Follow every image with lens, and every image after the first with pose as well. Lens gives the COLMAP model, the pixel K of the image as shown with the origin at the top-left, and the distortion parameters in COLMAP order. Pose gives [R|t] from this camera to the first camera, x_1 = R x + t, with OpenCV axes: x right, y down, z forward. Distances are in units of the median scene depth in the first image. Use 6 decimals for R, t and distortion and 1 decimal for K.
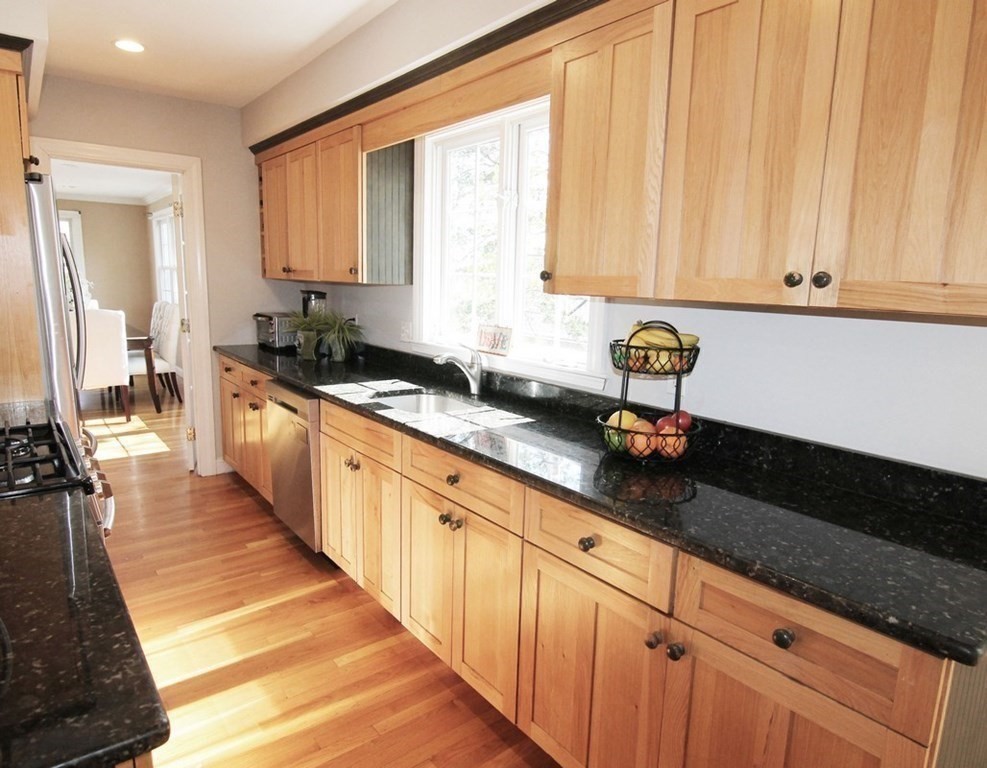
lens RADIAL K [[614.6, 0, 498.1], [0, 614.6, 384.2], [0, 0, 1]] dist [-0.004833, -0.002366]
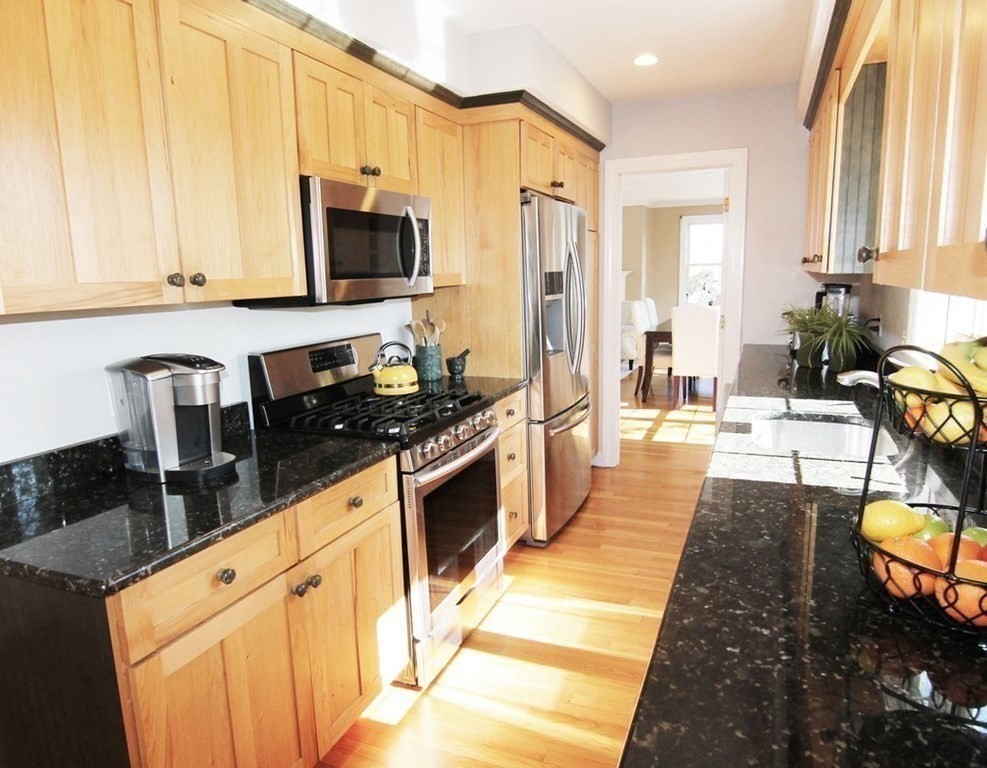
lens RADIAL K [[639.7, 0, 496.6], [0, 639.7, 383.3], [0, 0, 1]] dist [-0.002477, -0.004913]
pose [[0.487266, 0.114287, -0.865743, 0.391258], [-0.110704, 0.991485, 0.068578, -0.049609], [0.866208, 0.062425, 0.495769, 0.322777]]
